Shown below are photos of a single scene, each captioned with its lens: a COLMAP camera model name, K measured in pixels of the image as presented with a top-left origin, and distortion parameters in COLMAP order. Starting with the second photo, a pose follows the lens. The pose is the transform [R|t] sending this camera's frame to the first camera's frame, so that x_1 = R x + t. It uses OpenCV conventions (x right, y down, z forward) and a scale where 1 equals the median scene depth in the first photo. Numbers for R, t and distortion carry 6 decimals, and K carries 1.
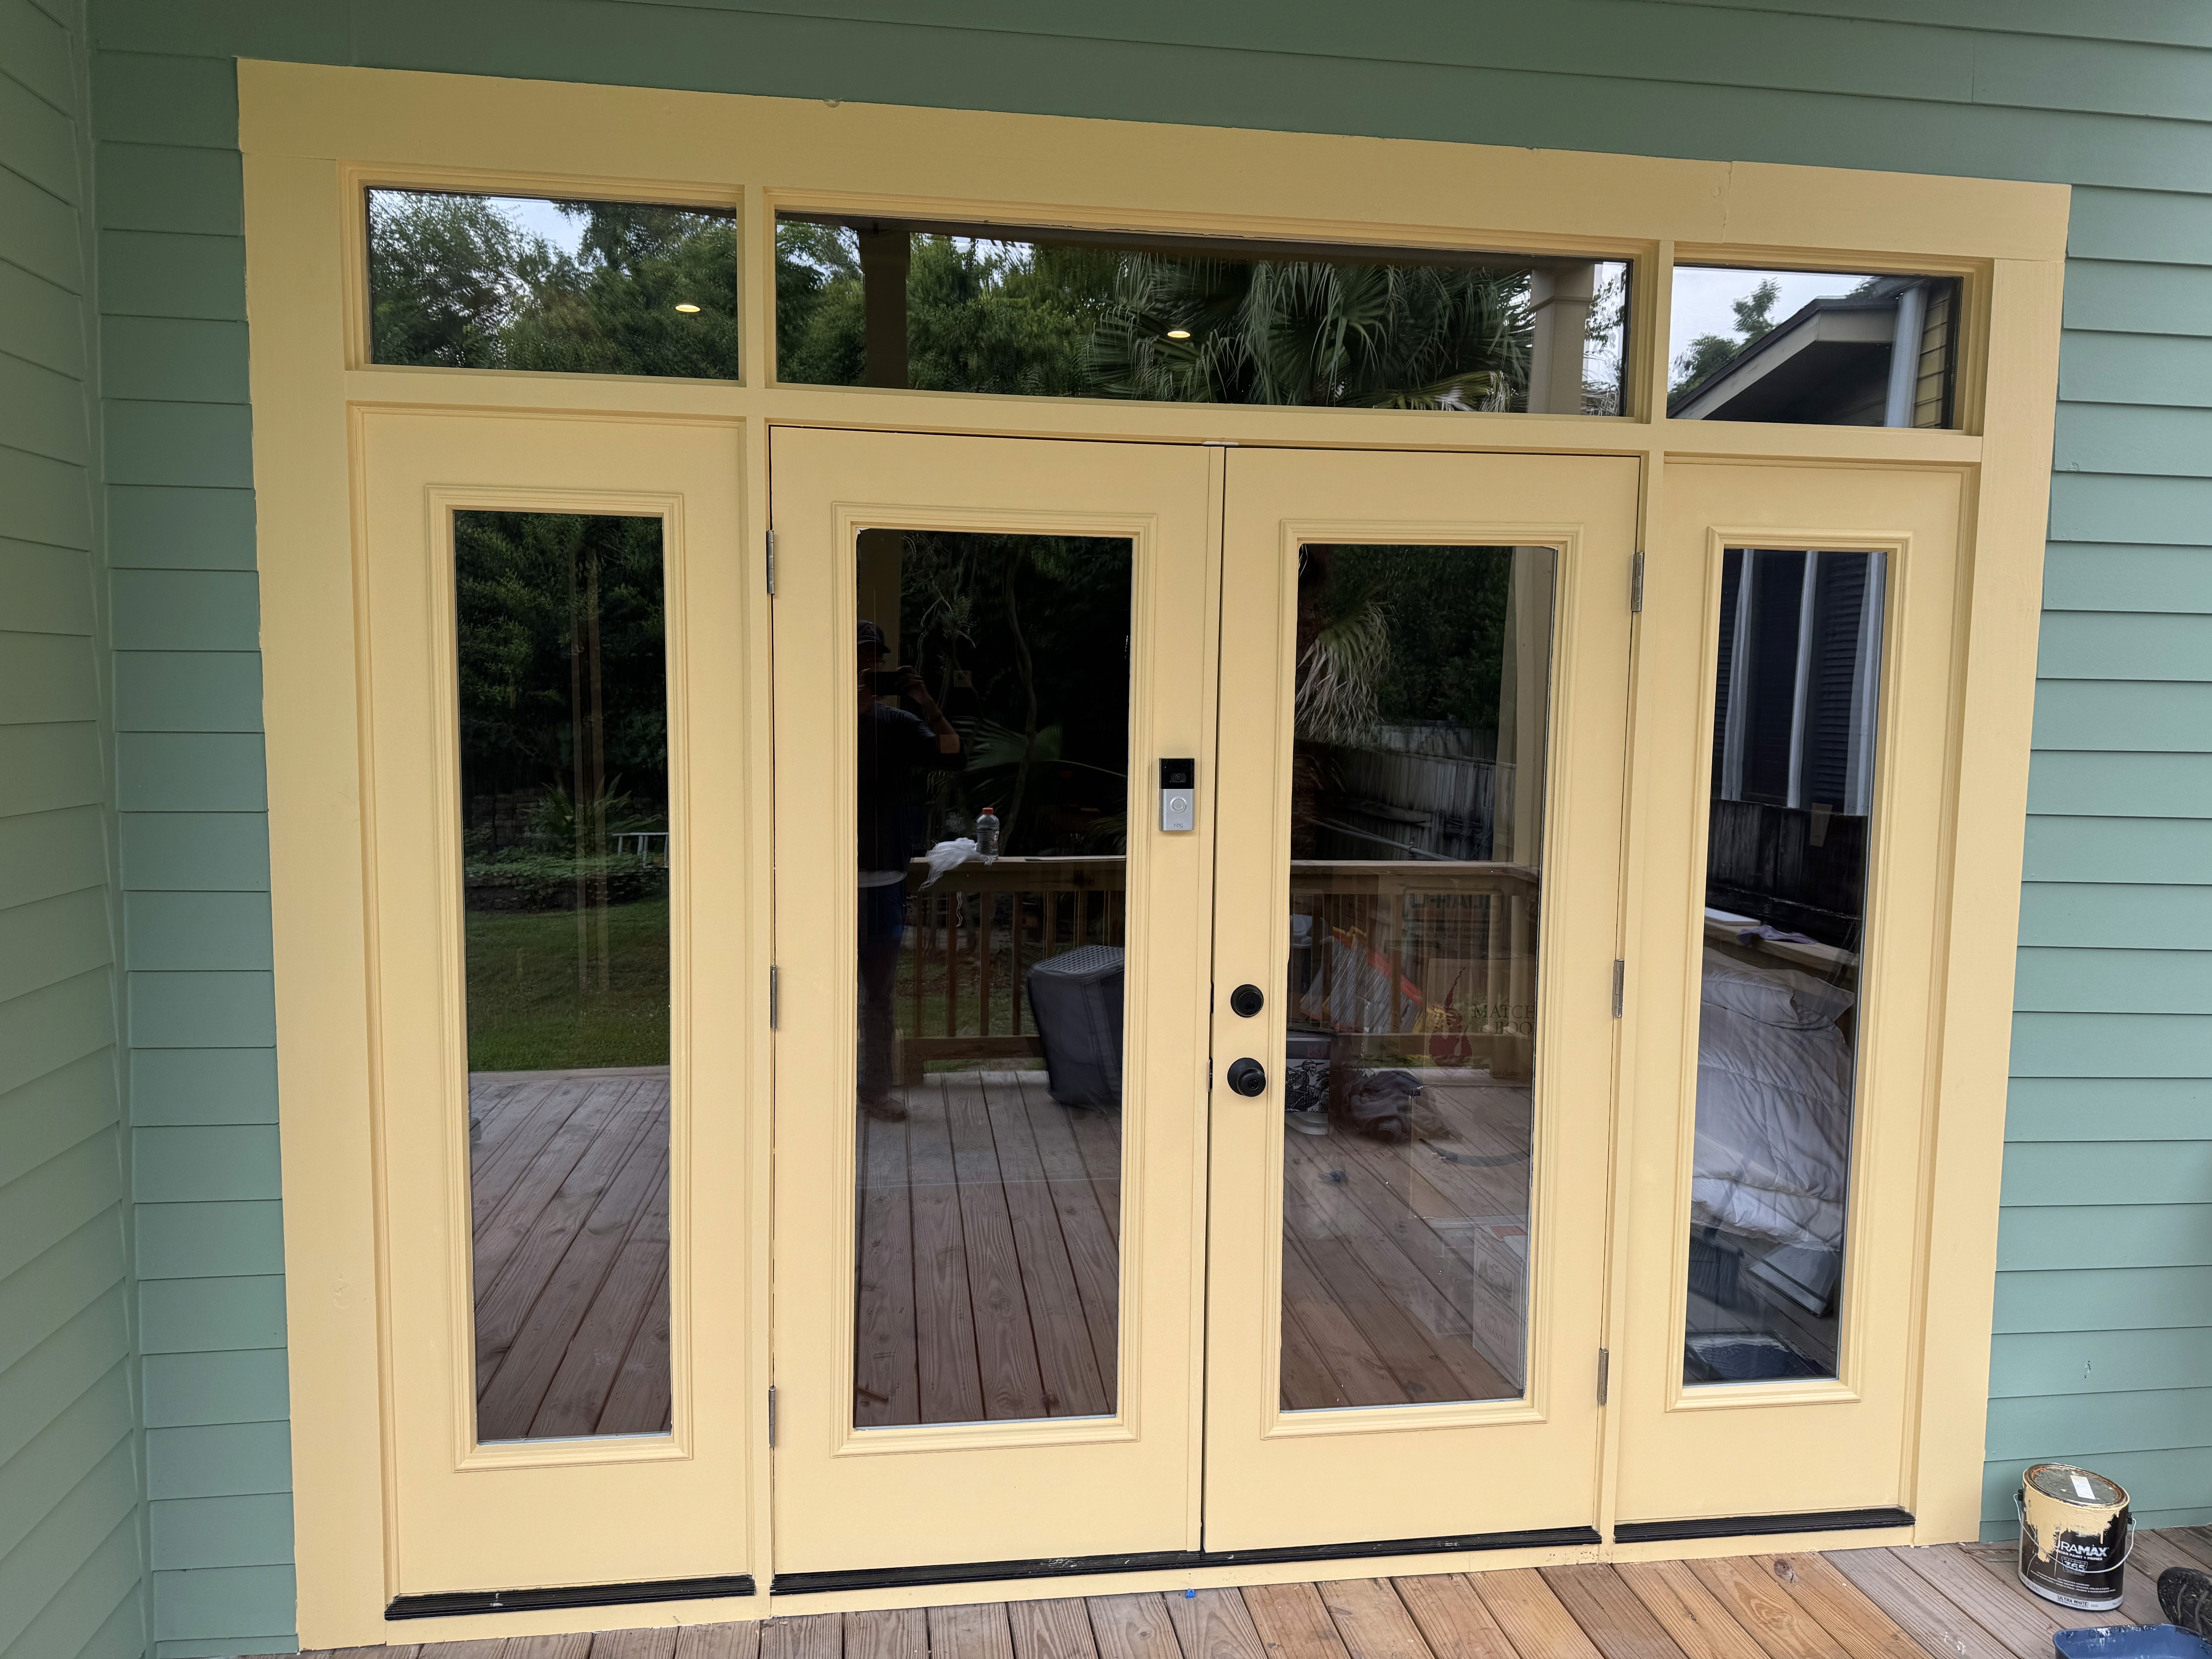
lens RADIAL K [[1564.5, 0, 1109.1], [0, 1564.5, 831.0], [0, 0, 1]] dist [-0.006670, -0.007946]
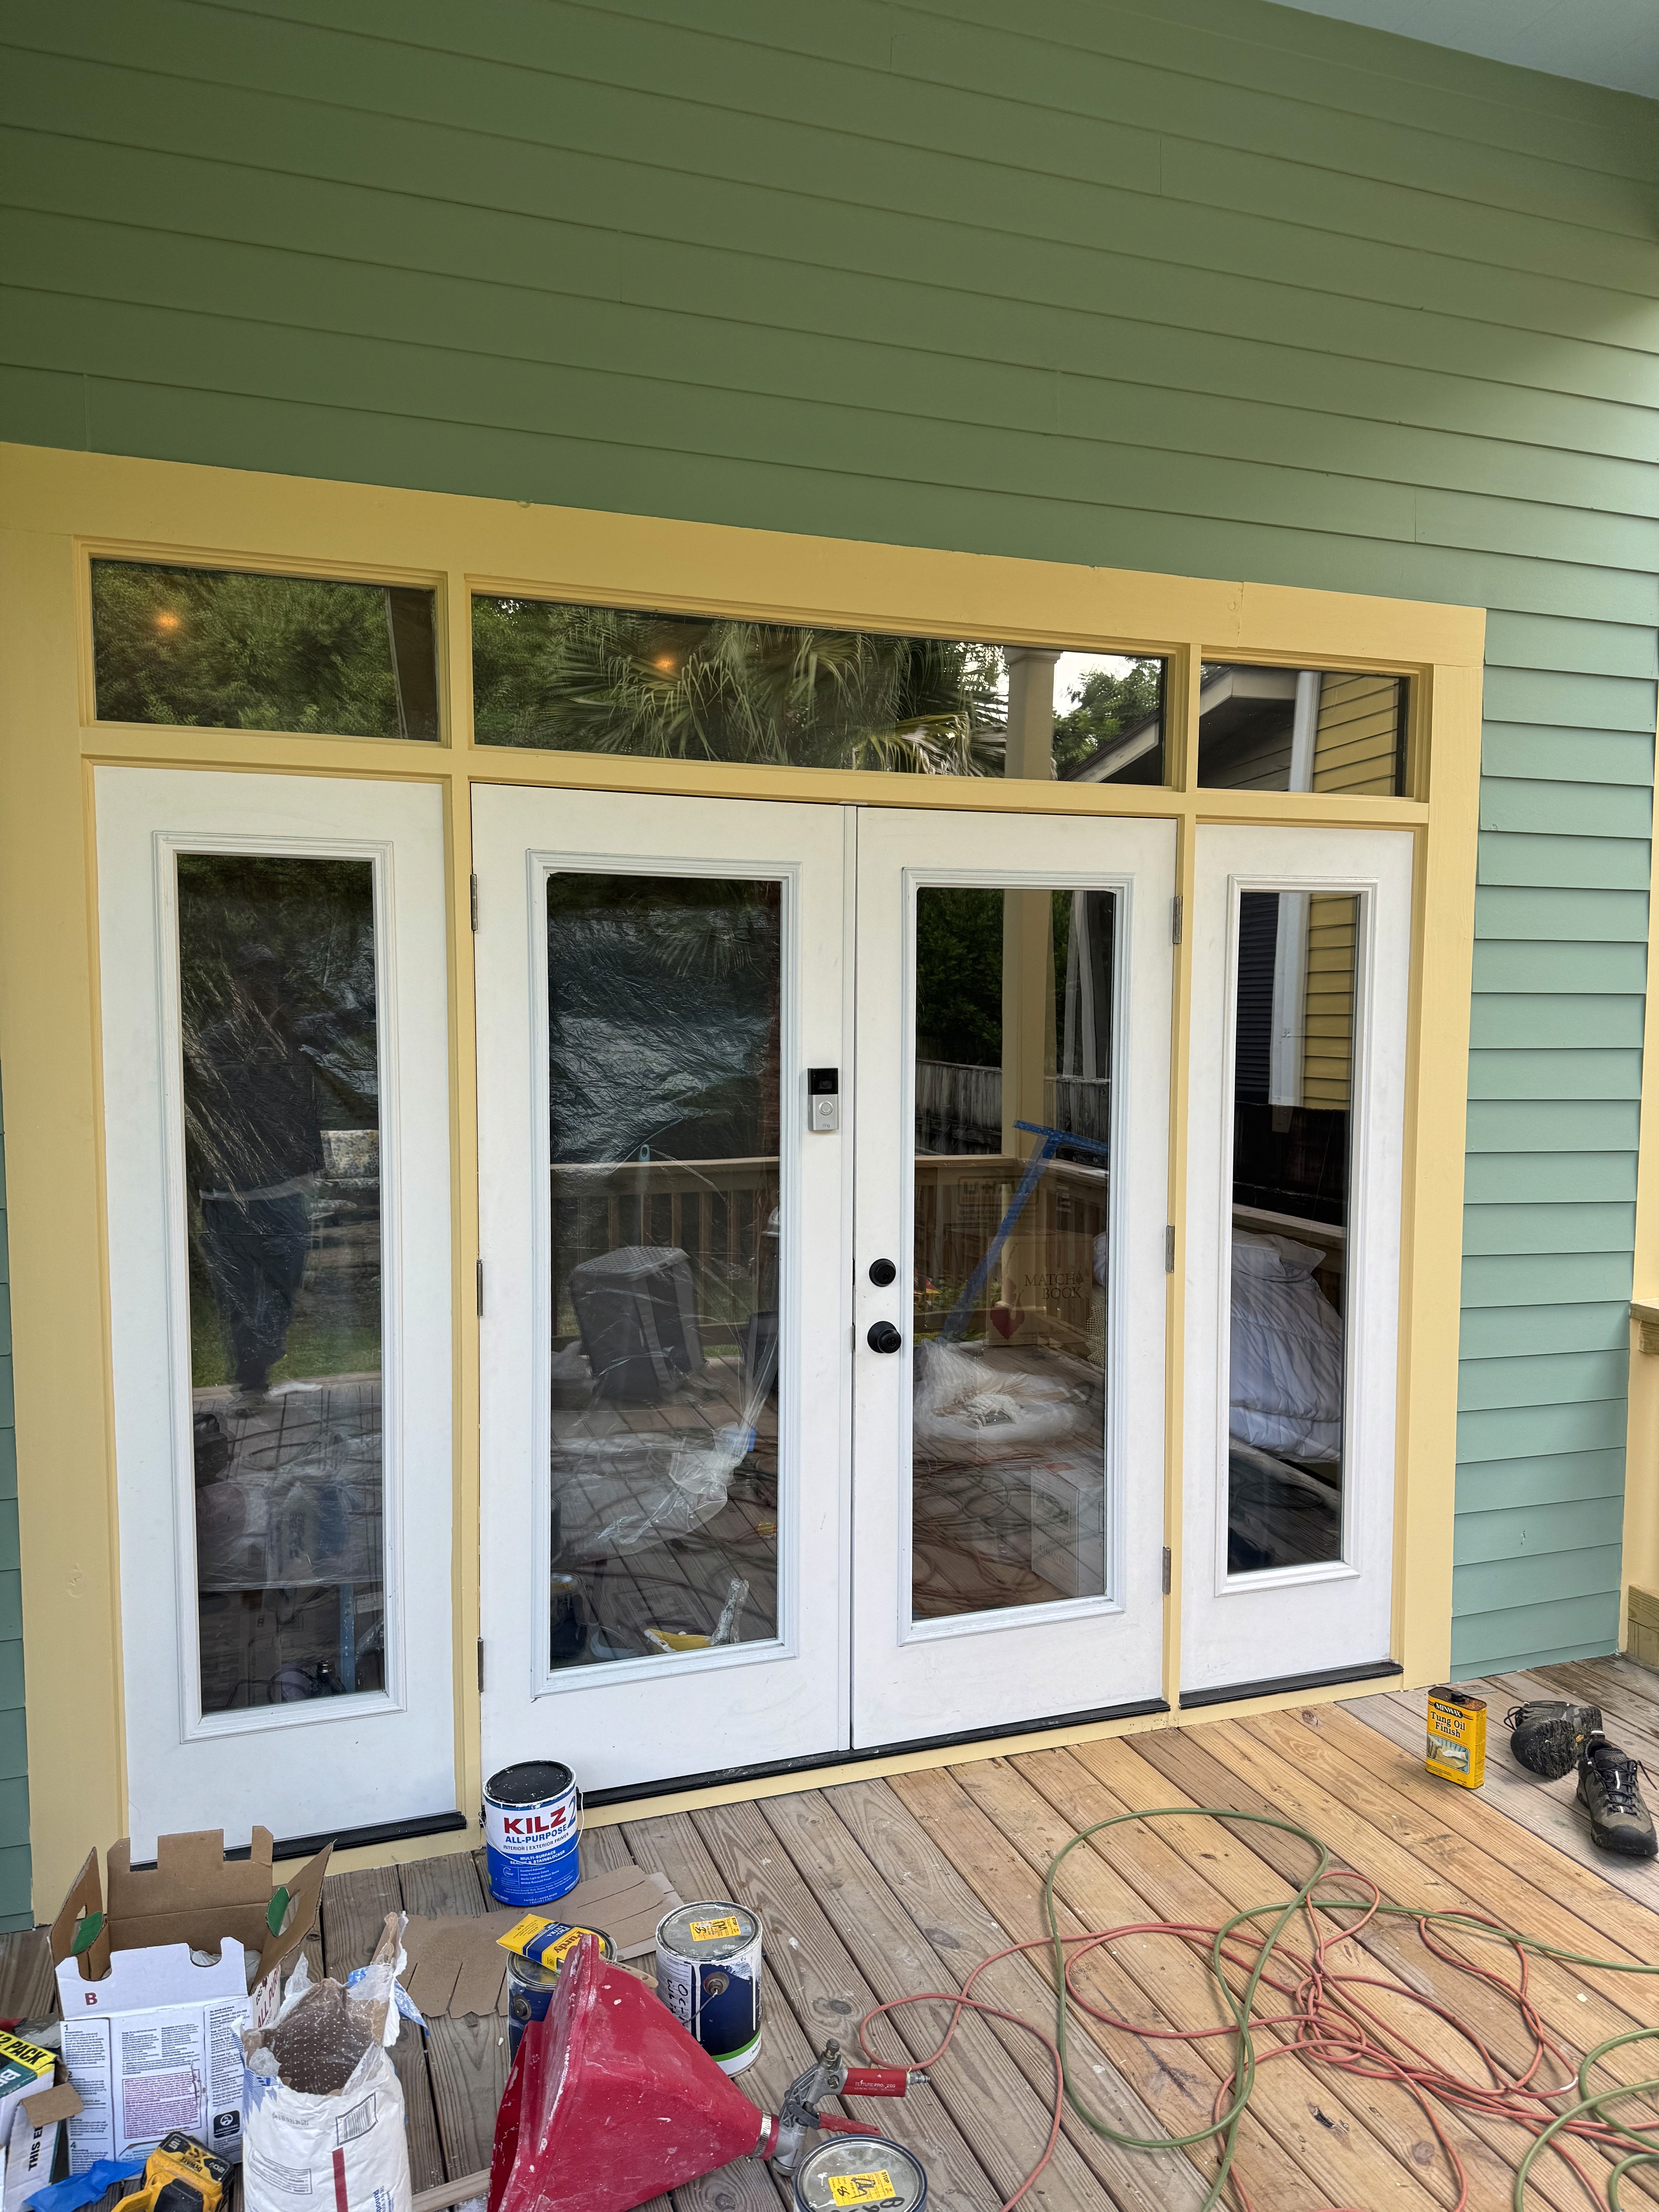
lens RADIAL K [[1564.5, 0, 823.9], [0, 1564.5, 1113.5], [0, 0, 1]] dist [-0.006670, -0.007946]
pose [[0.979628, -0.025069, 0.199250, -0.182876], [0.028121, 0.999526, -0.012504, 0.002005], [-0.198842, 0.017852, 0.979869, -0.145680]]
